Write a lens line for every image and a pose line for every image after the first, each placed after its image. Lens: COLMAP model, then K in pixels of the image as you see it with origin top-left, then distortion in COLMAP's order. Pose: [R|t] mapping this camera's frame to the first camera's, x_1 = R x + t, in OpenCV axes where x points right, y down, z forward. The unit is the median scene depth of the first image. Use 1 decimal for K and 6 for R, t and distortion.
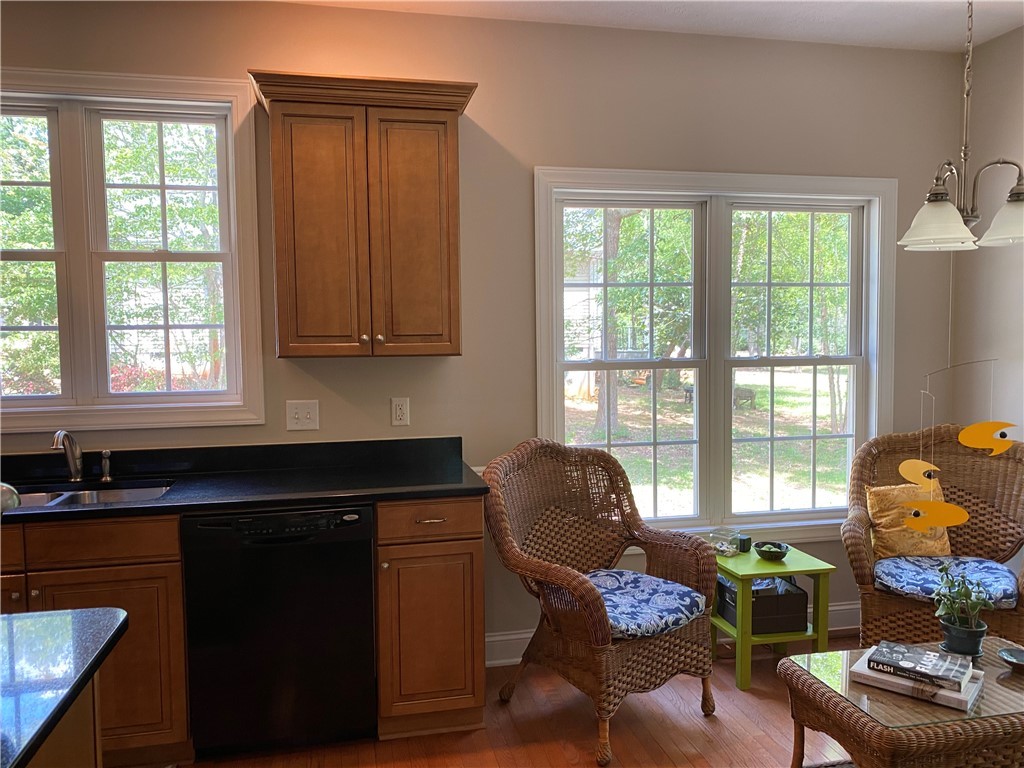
lens RADIAL K [[785.2, 0, 512.0], [0, 785.2, 384.0], [0, 0, 1]] dist [0.069445, -0.082985]
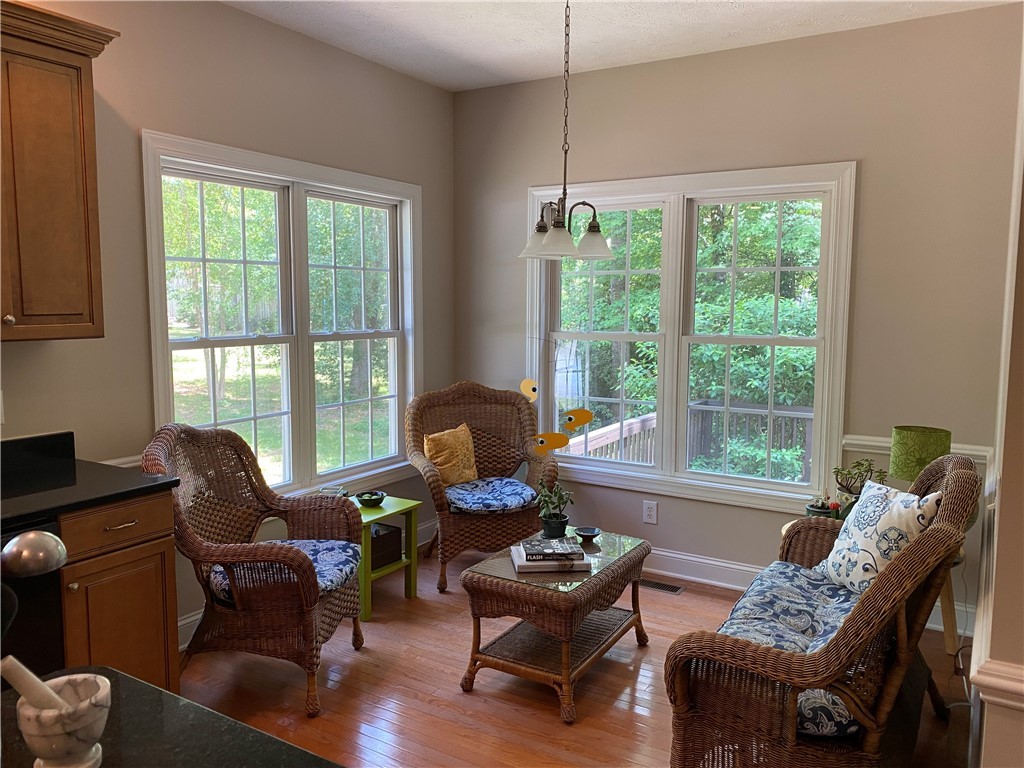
lens RADIAL K [[777.4, 0, 512.0], [0, 777.4, 384.0], [0, 0, 1]] dist [0.009283, -0.010389]
pose [[0.691620, -0.065564, 0.719279, -0.373771], [0.033407, 0.997709, 0.058822, -0.020503], [-0.721488, -0.016653, 0.692226, 0.065068]]
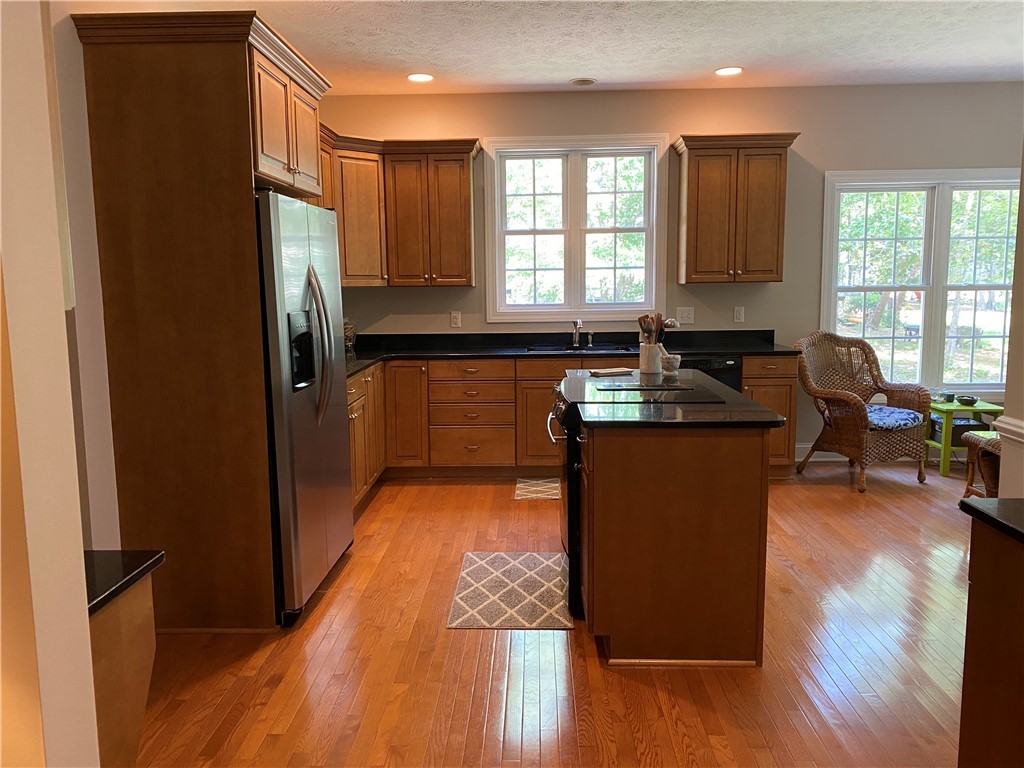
lens RADIAL K [[777.4, 0, 512.0], [0, 777.4, 384.0], [0, 0, 1]] dist [0.009283, -0.010389]
pose [[0.969780, 0.028844, -0.242270, -0.225788], [-0.011202, 0.997204, 0.073884, 0.072506], [0.243723, -0.068937, 0.967392, -0.899004]]
